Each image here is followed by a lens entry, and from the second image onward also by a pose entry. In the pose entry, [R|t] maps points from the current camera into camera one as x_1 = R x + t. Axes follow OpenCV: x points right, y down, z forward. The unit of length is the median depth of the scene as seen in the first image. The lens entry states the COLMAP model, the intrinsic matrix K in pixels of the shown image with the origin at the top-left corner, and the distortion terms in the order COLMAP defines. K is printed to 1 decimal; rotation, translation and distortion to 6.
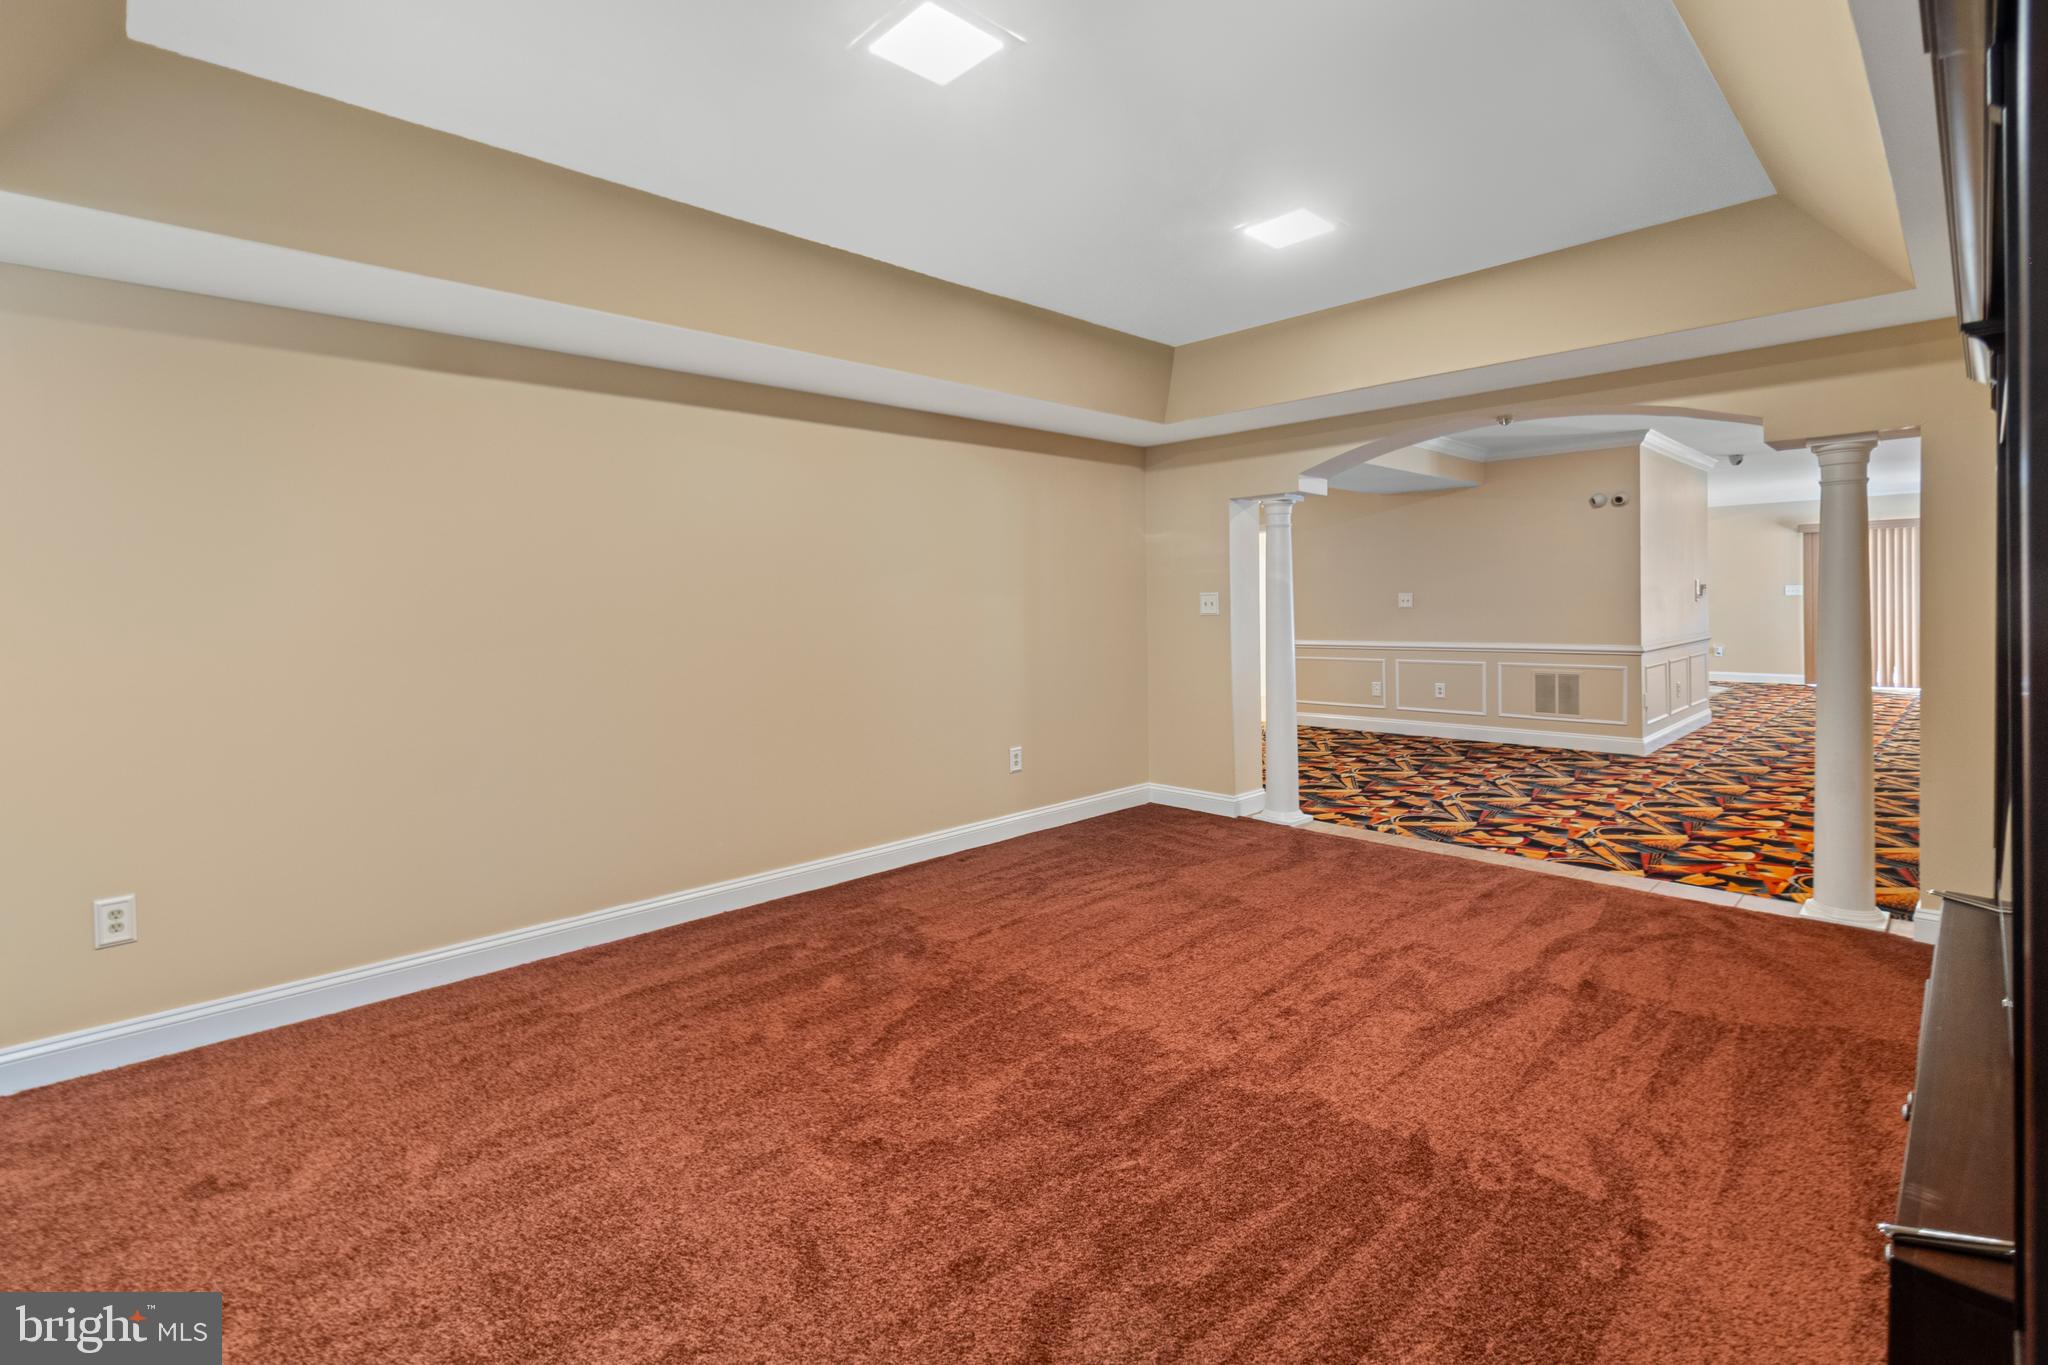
lens RADIAL K [[923.9, 0, 1017.0], [0, 923.9, 613.9], [0, 0, 1]] dist [-0.004354, 0.000555]
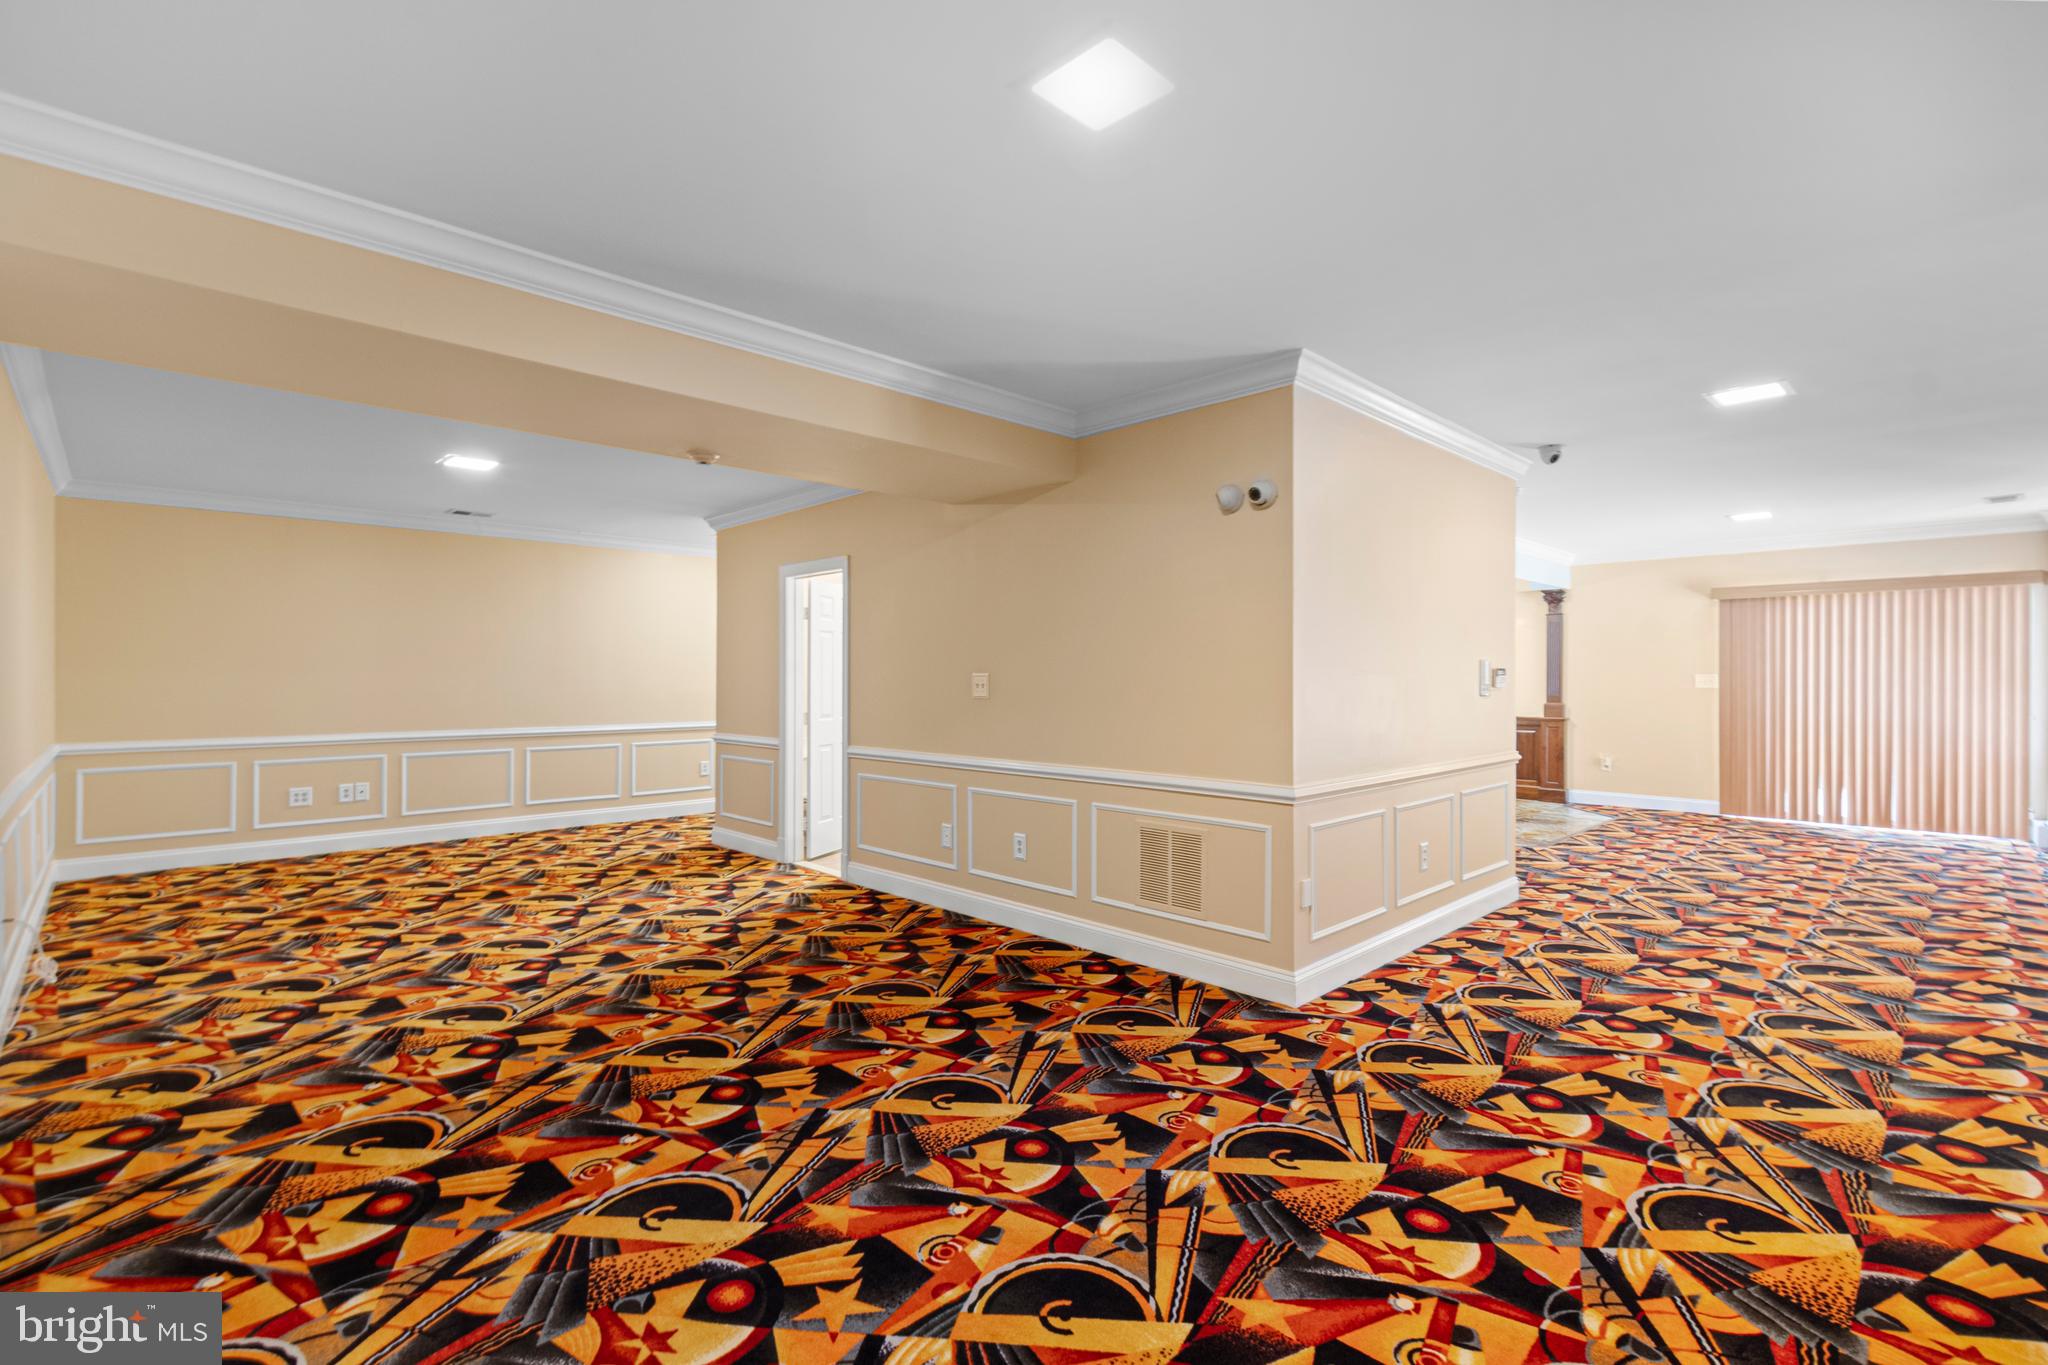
lens RADIAL K [[923.9, 0, 1021.8], [0, 923.9, 673.2], [0, 0, 1]] dist [-0.004354, 0.000555]
pose [[0.999802, 0.018194, 0.008076, 0.324784], [-0.018054, 0.999693, -0.016973, -0.009453], [-0.008382, 0.016824, 0.999823, 0.308786]]
